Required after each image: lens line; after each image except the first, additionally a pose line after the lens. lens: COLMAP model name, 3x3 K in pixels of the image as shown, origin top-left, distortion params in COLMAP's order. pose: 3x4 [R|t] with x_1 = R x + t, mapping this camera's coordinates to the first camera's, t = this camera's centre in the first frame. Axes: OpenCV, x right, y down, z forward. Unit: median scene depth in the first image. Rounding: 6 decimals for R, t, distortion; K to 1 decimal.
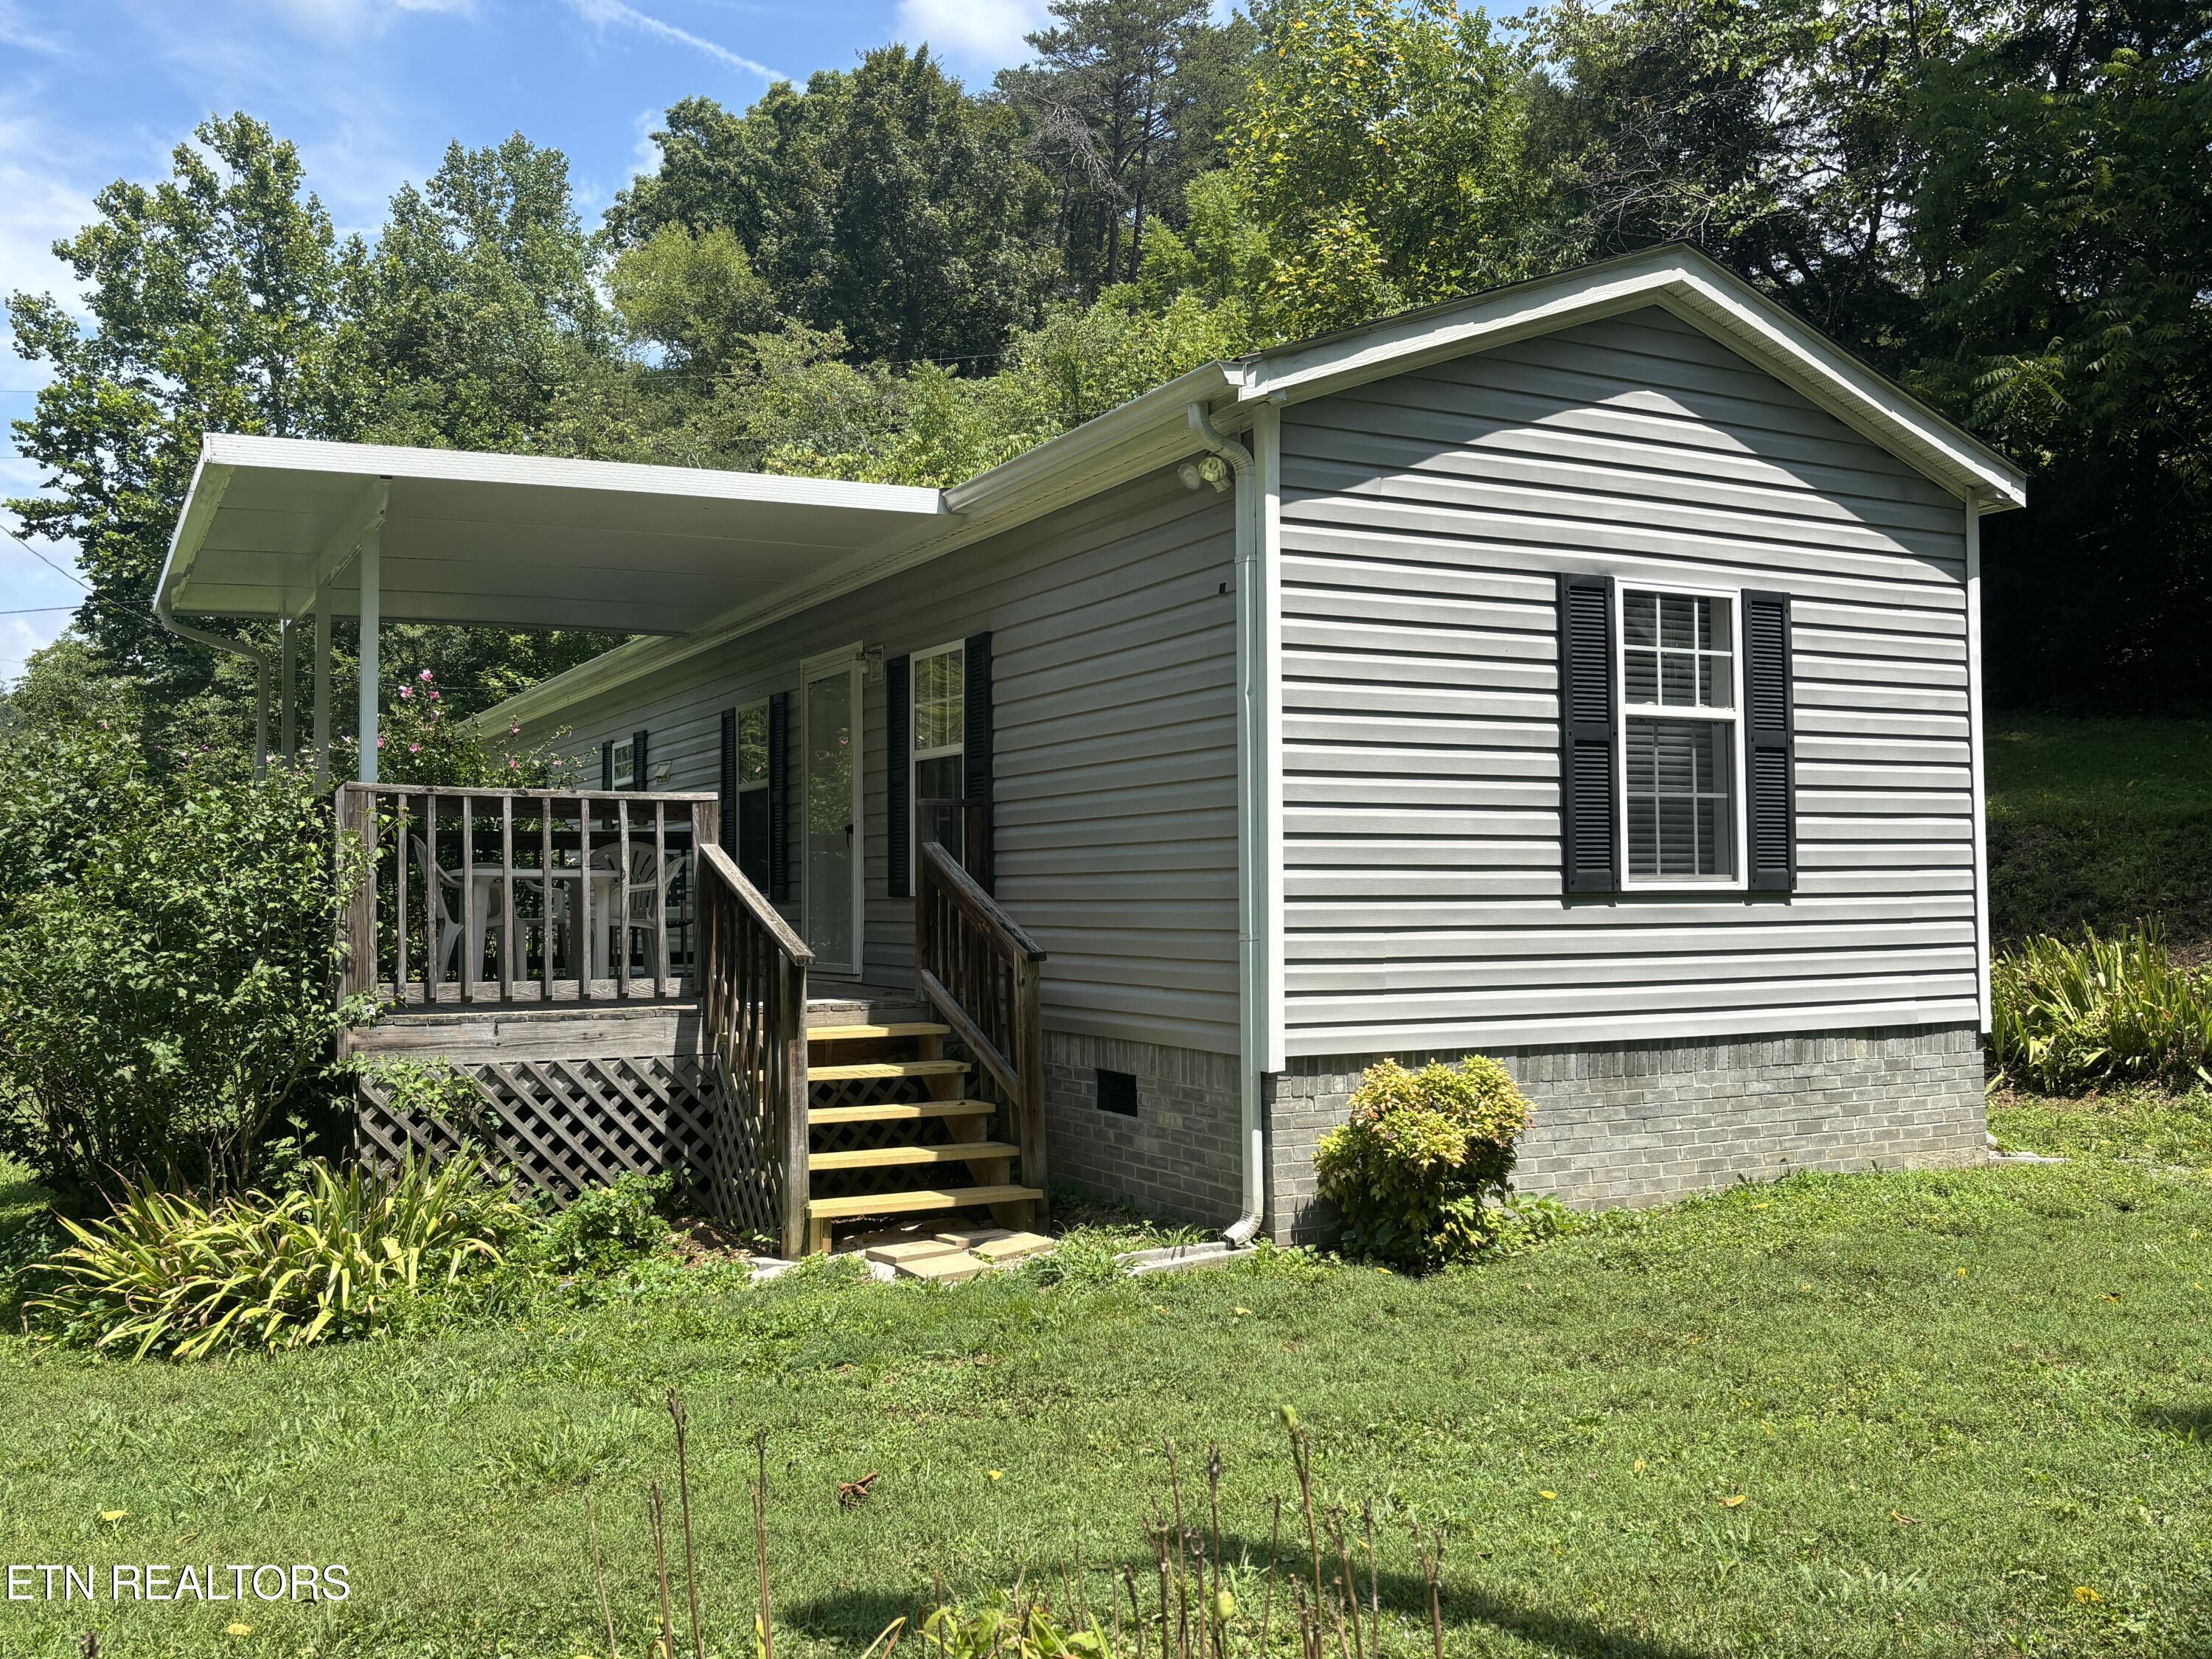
lens RADIAL K [[1901.7, 0, 1118.7], [0, 1901.7, 828.4], [0, 0, 1]] dist [0.036901, -0.013743]
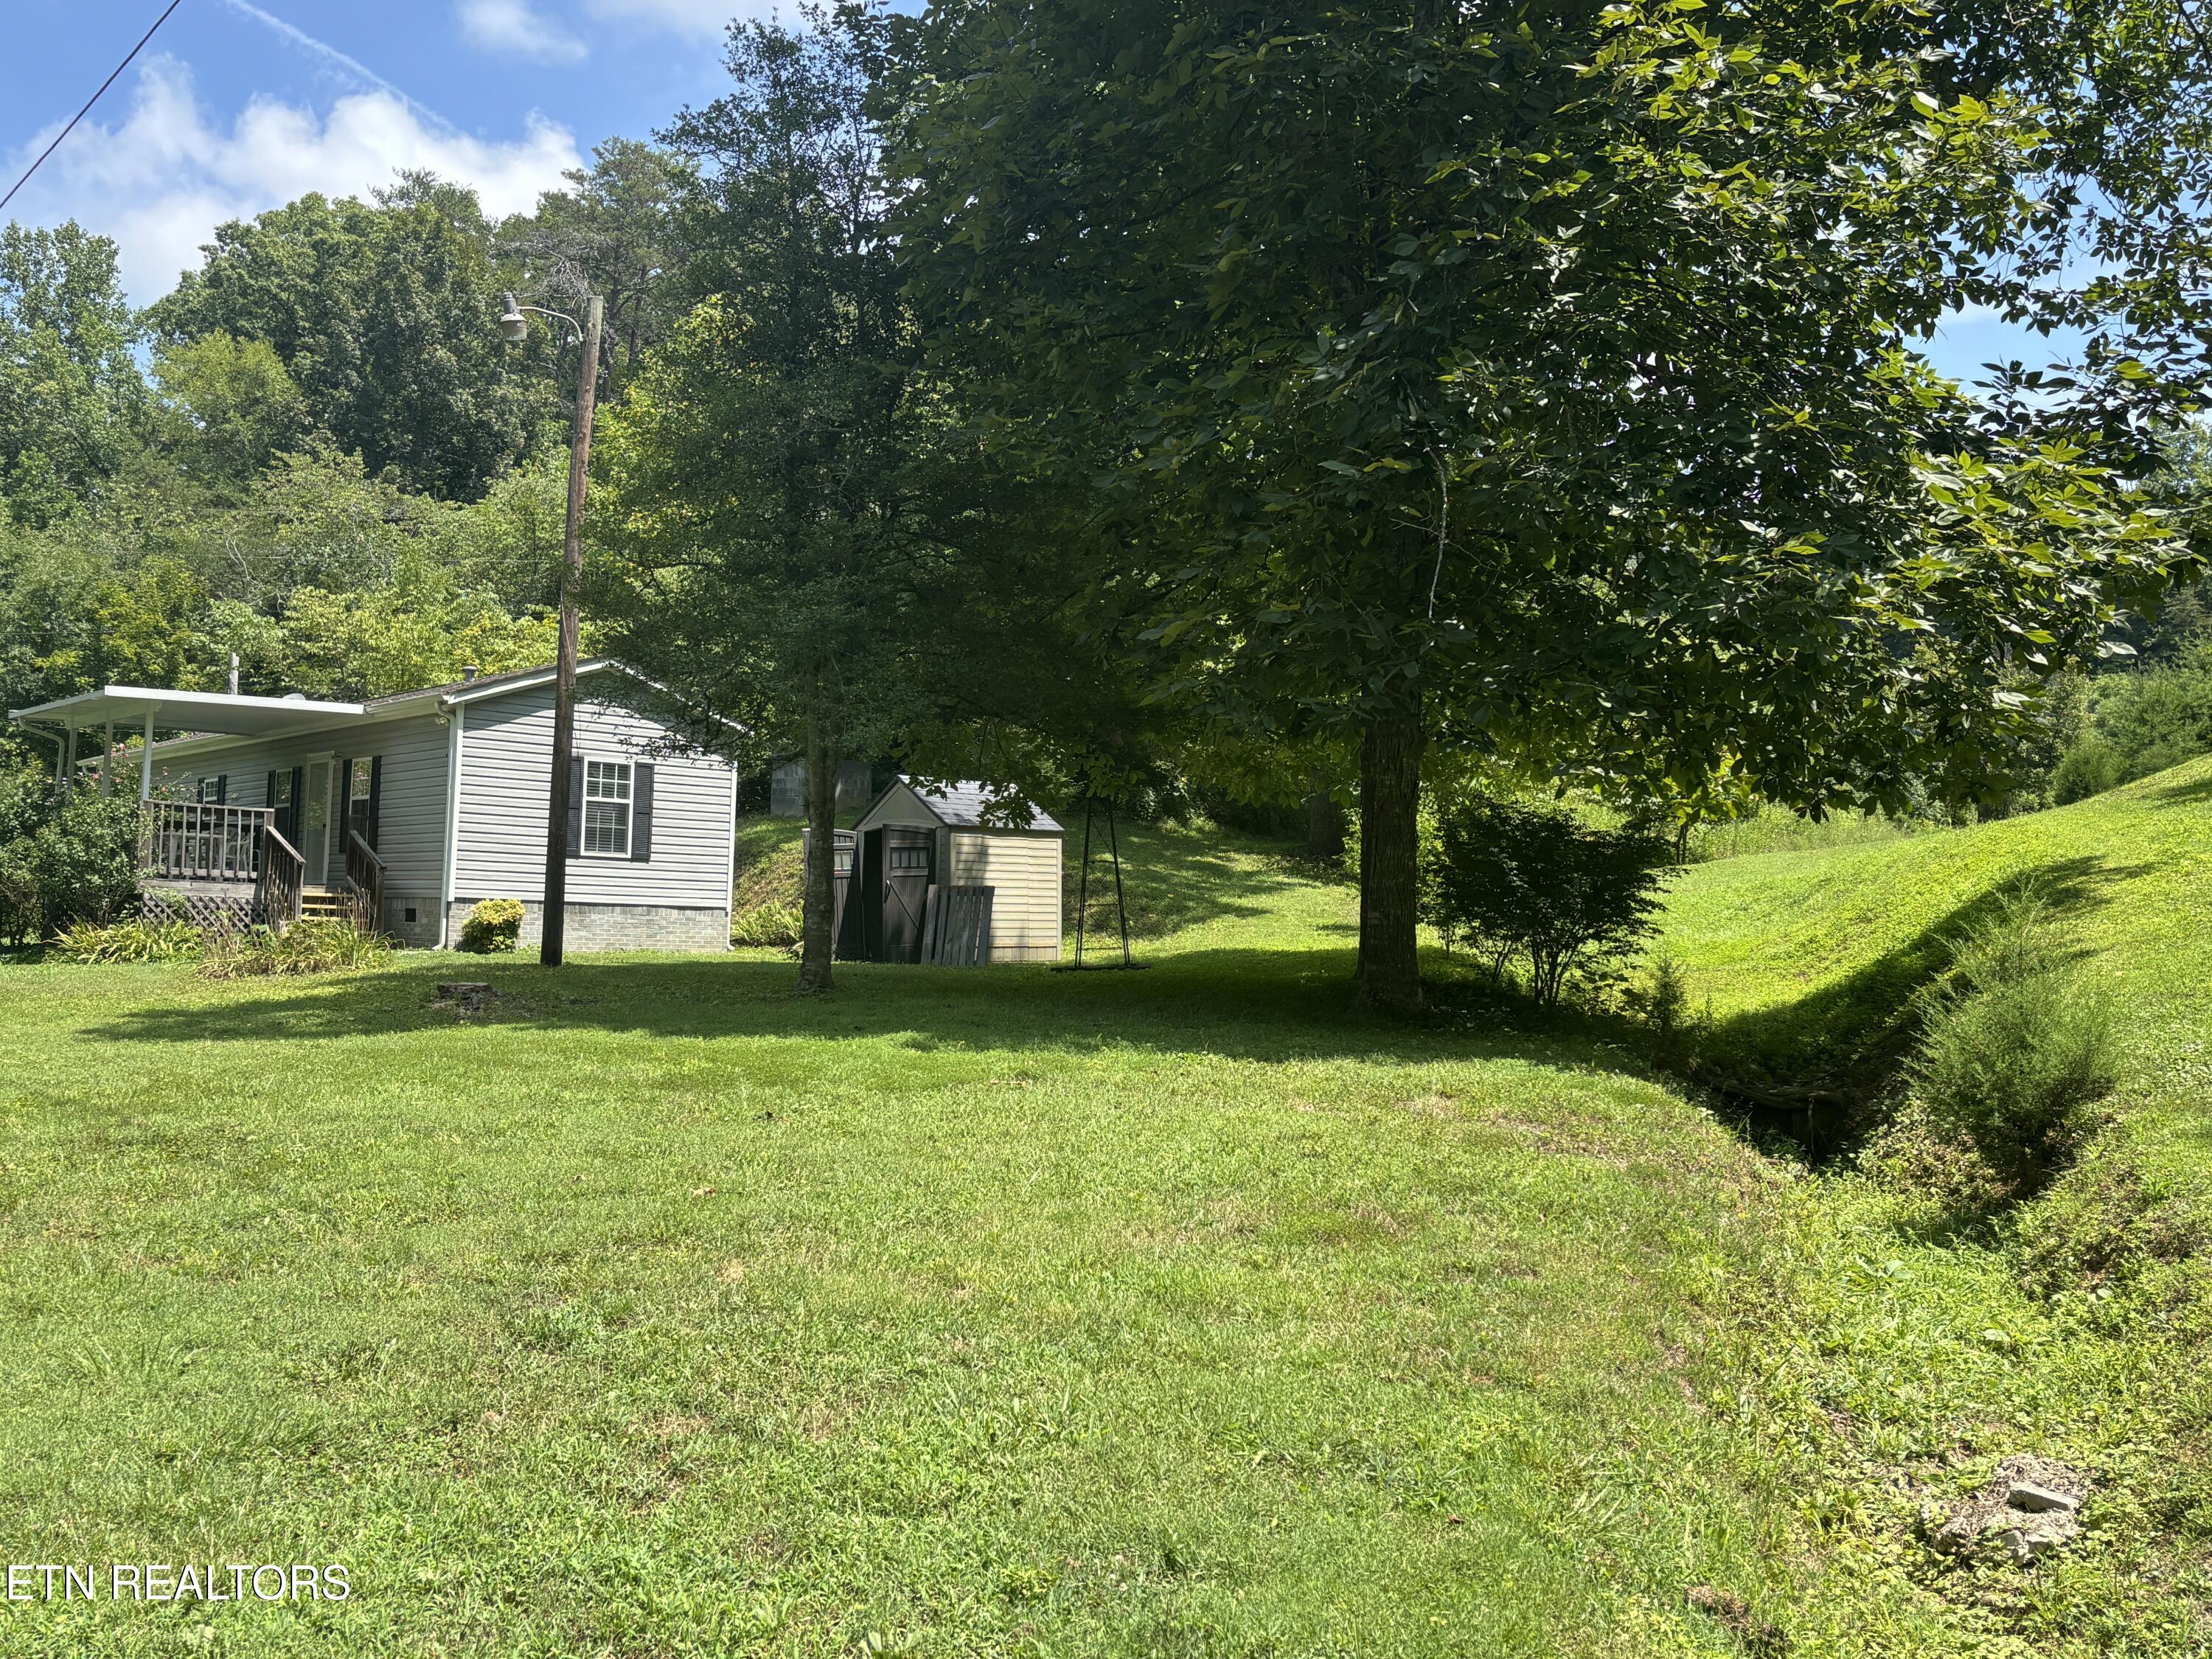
lens RADIAL K [[1901.7, 0, 1102.0], [0, 1901.7, 846.1], [0, 0, 1]] dist [0.036901, -0.013743]
pose [[0.972799, 0.049251, 0.226353, 0.370792], [-0.046503, 0.998766, -0.017457, 0.030851], [-0.226933, 0.006456, 0.973889, -2.191753]]
